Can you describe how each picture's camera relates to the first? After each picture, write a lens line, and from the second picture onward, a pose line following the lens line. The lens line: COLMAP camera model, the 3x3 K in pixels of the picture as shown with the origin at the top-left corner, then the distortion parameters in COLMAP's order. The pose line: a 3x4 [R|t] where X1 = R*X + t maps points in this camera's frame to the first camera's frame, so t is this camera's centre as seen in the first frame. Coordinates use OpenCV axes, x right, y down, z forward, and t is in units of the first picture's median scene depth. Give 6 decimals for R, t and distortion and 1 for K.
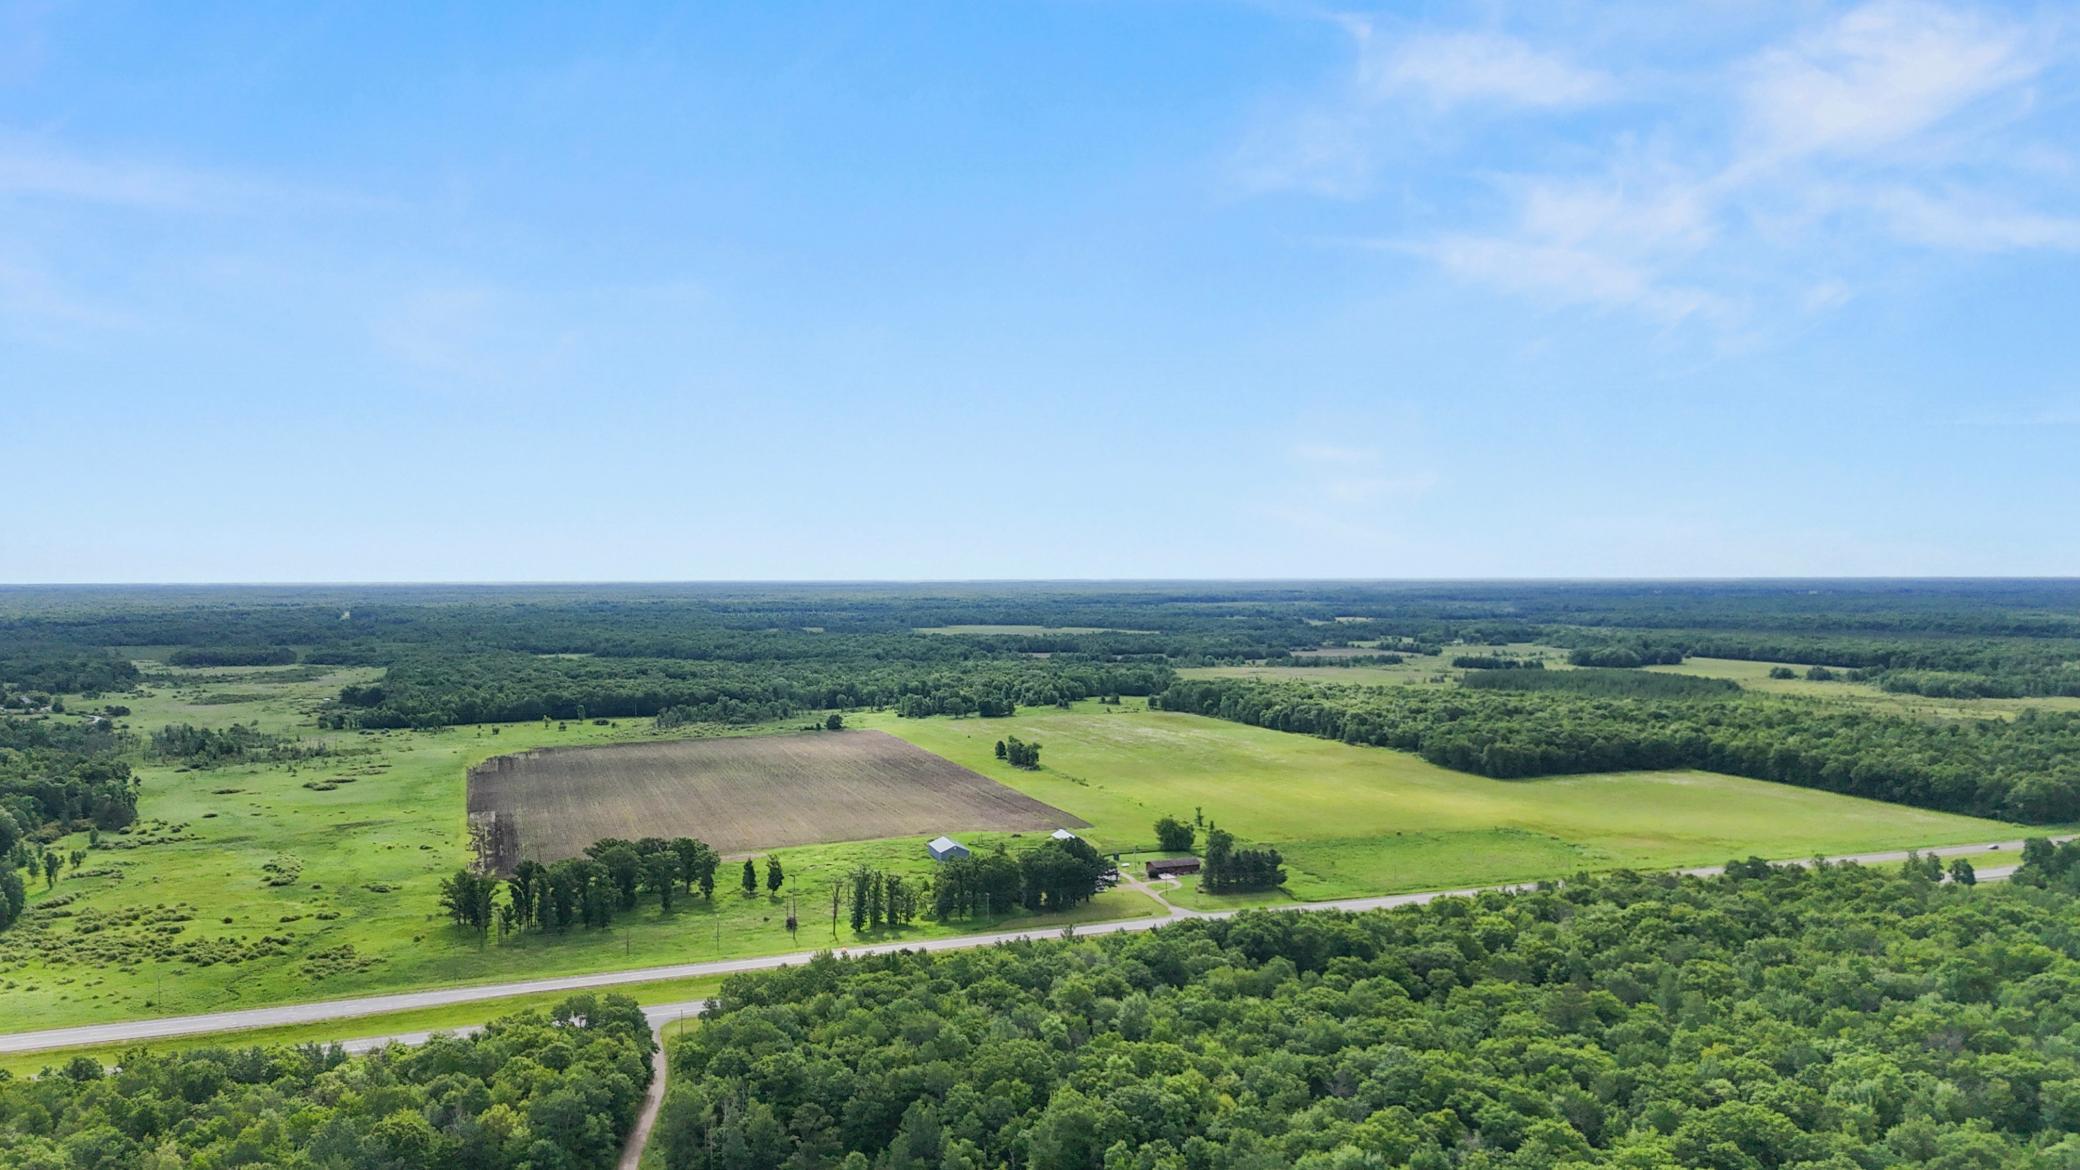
lens RADIAL K [[1498.0, 0, 1030.4], [0, 1498.0, 617.3], [0, 0, 1]] dist [0.067079, -0.058127]
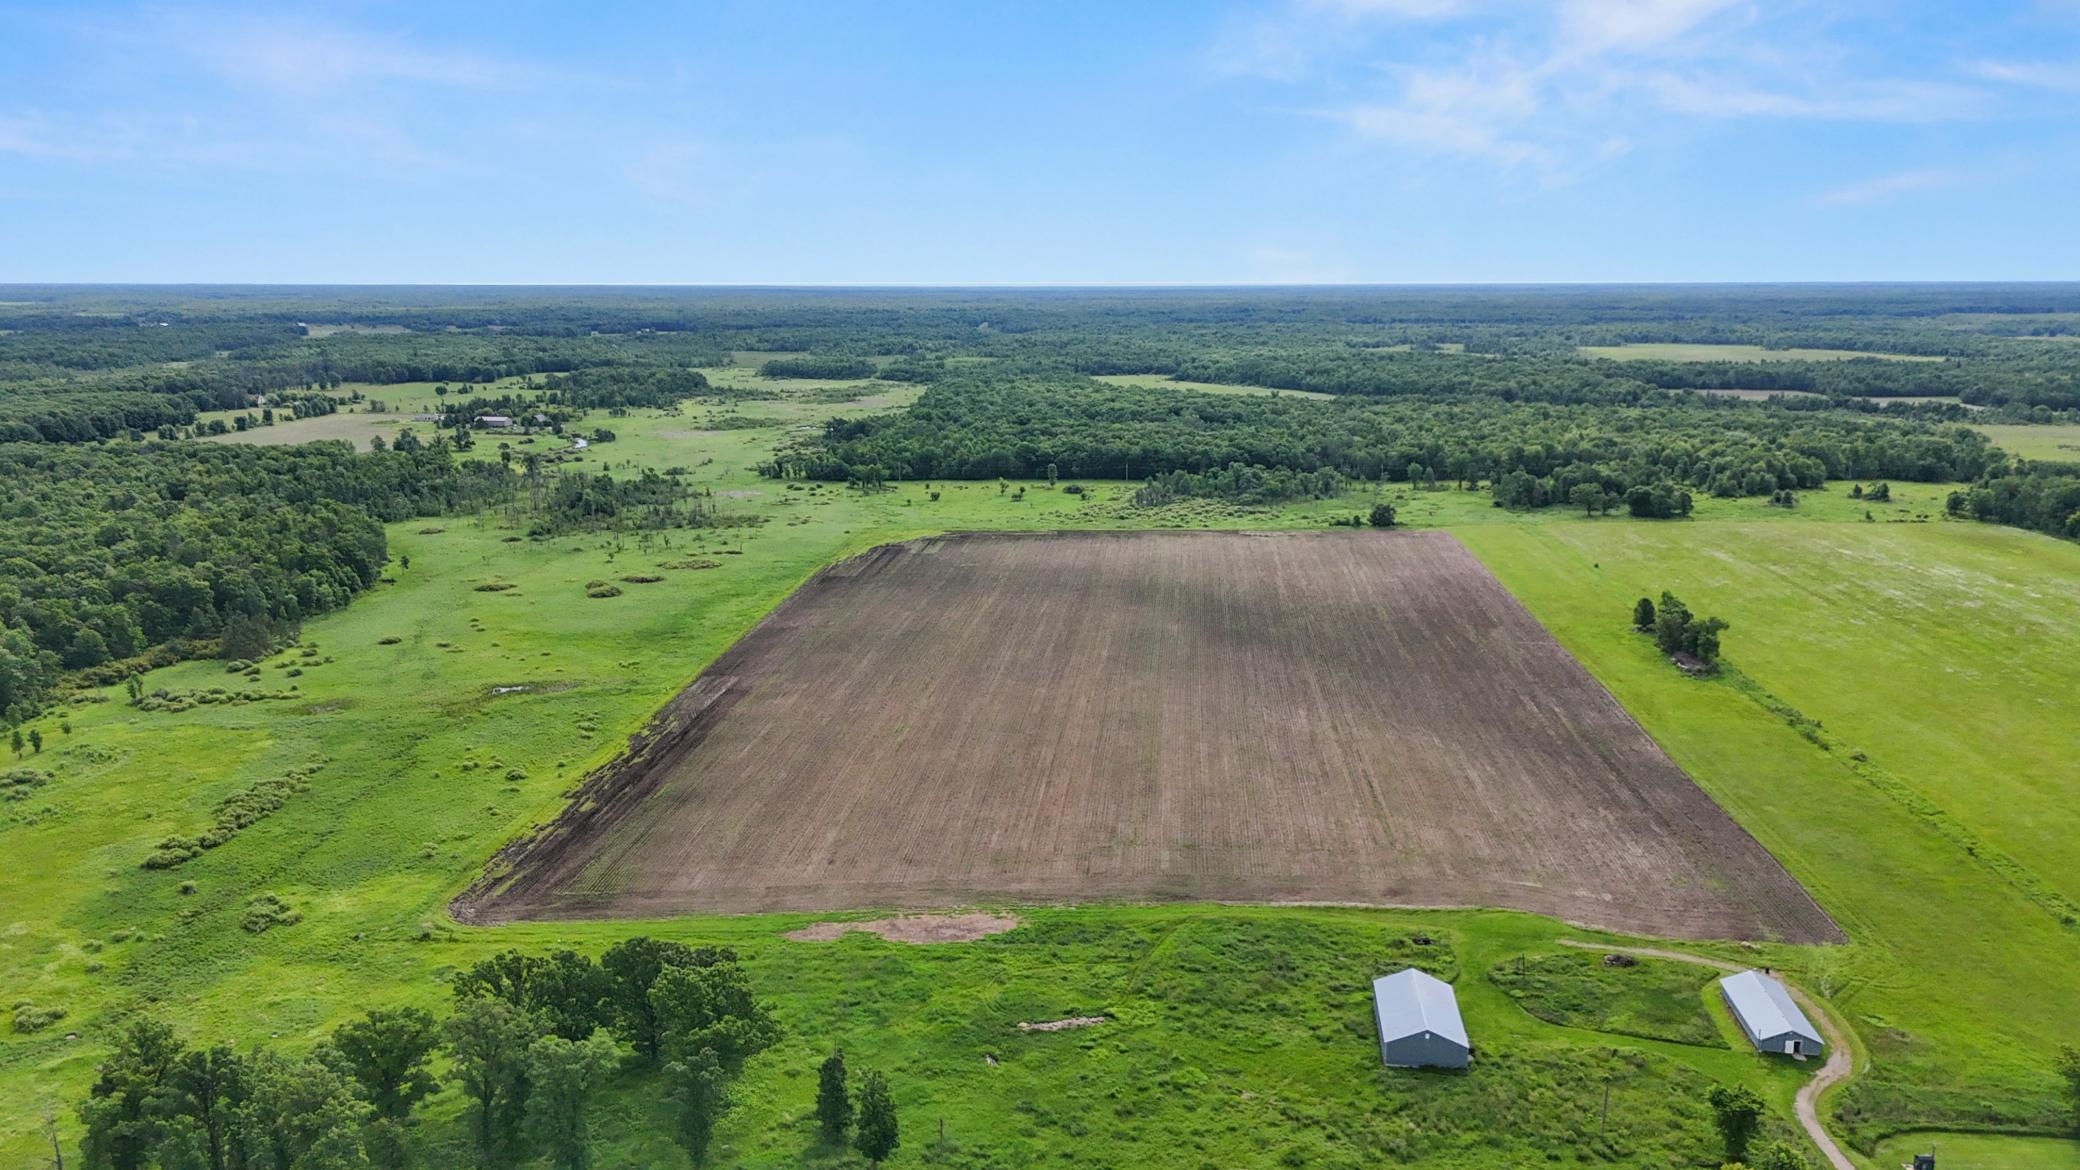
lens RADIAL K [[1499.3, 0, 1031.5], [0, 1499.3, 592.5], [0, 0, 1]] dist [0.081452, -0.067793]
pose [[0.906929, 0.088324, -0.411920, 0.003413], [-0.014621, 0.983786, 0.178751, -0.011027], [0.421029, -0.156092, 0.893515, 0.312741]]
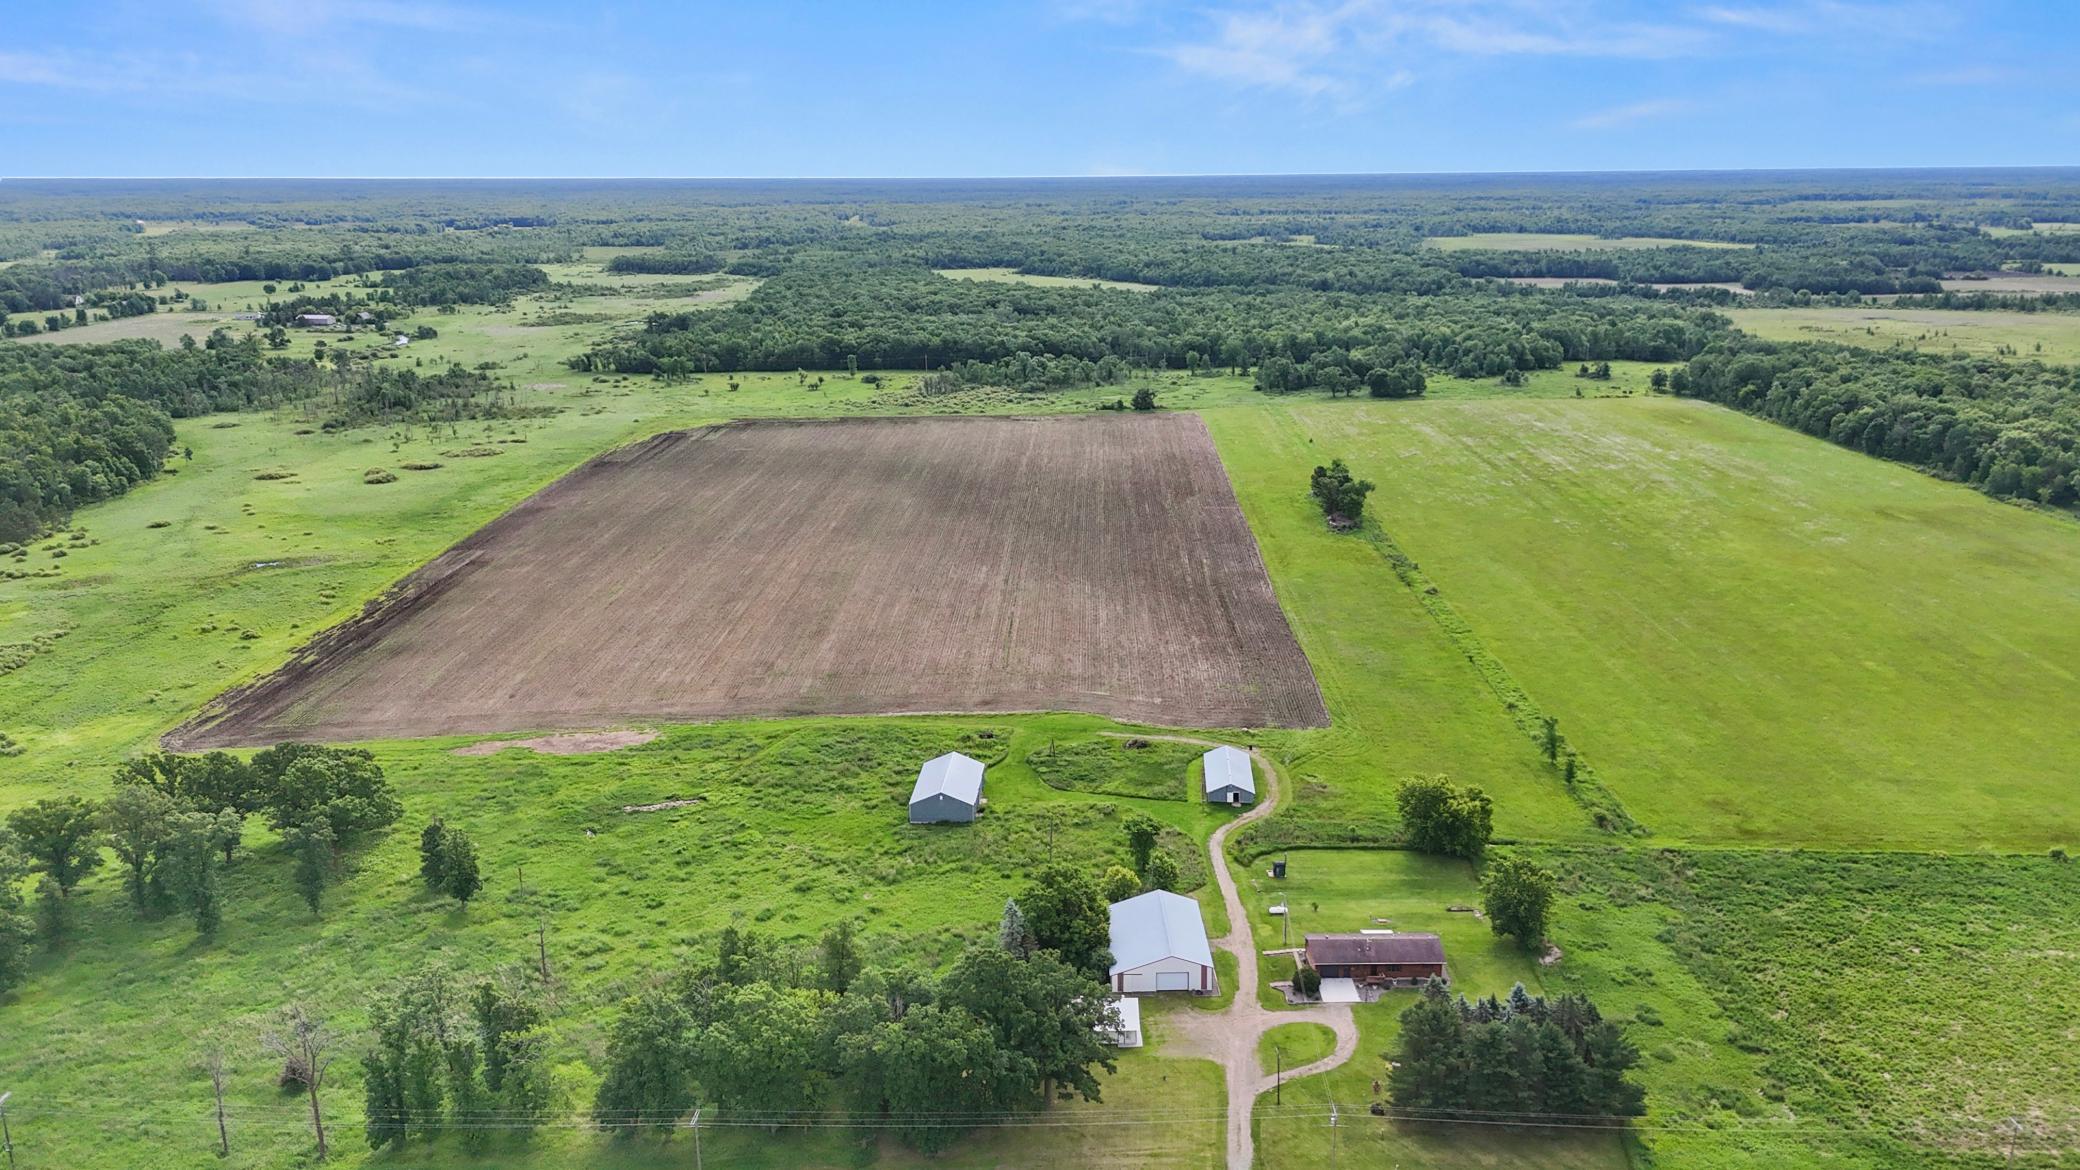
lens RADIAL K [[1498.0, 0, 1030.4], [0, 1498.0, 617.3], [0, 0, 1]] dist [0.067079, -0.058127]
pose [[0.932938, 0.100735, -0.345656, 0.066043], [-0.008280, 0.965810, 0.259118, -0.011735], [0.359941, -0.238879, 0.901876, 0.294308]]
